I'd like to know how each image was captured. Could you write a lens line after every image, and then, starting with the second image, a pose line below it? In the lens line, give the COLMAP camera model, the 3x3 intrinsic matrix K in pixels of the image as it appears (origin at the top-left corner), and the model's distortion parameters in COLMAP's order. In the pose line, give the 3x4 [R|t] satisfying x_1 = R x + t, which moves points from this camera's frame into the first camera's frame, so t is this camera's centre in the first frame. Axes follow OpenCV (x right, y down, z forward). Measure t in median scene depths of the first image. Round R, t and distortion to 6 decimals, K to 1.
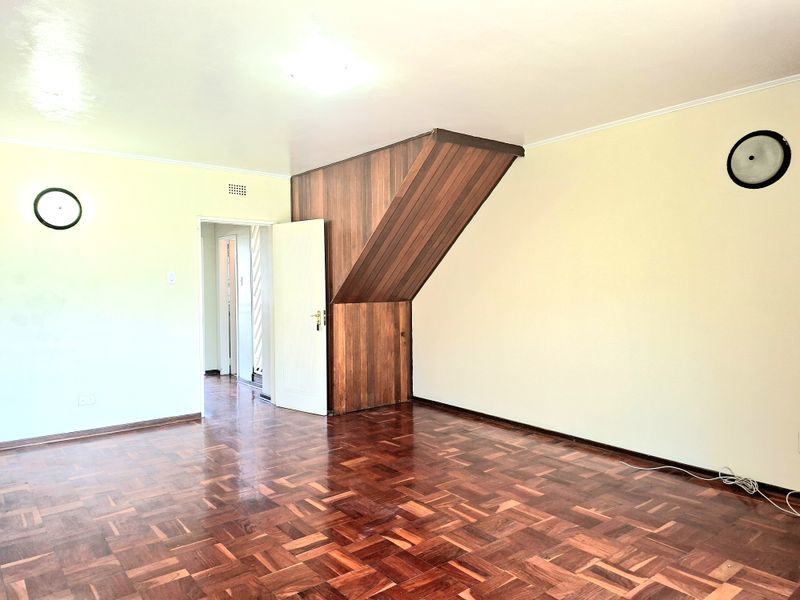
lens RADIAL K [[563.9, 0, 407.8], [0, 563.9, 301.5], [0, 0, 1]] dist [0.065175, -0.036902]
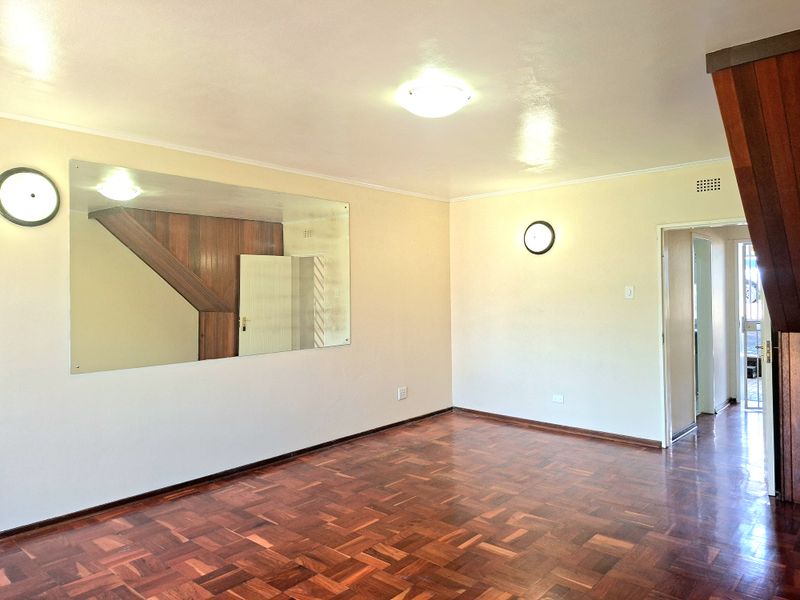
lens RADIAL K [[563.9, 0, 407.9], [0, 563.9, 295.0], [0, 0, 1]] dist [0.065175, -0.036902]
pose [[0.163431, 0.010980, -0.986494, 0.741239], [-0.020335, 0.999763, 0.007759, -0.058760], [0.986345, 0.018792, 0.163616, 0.719768]]
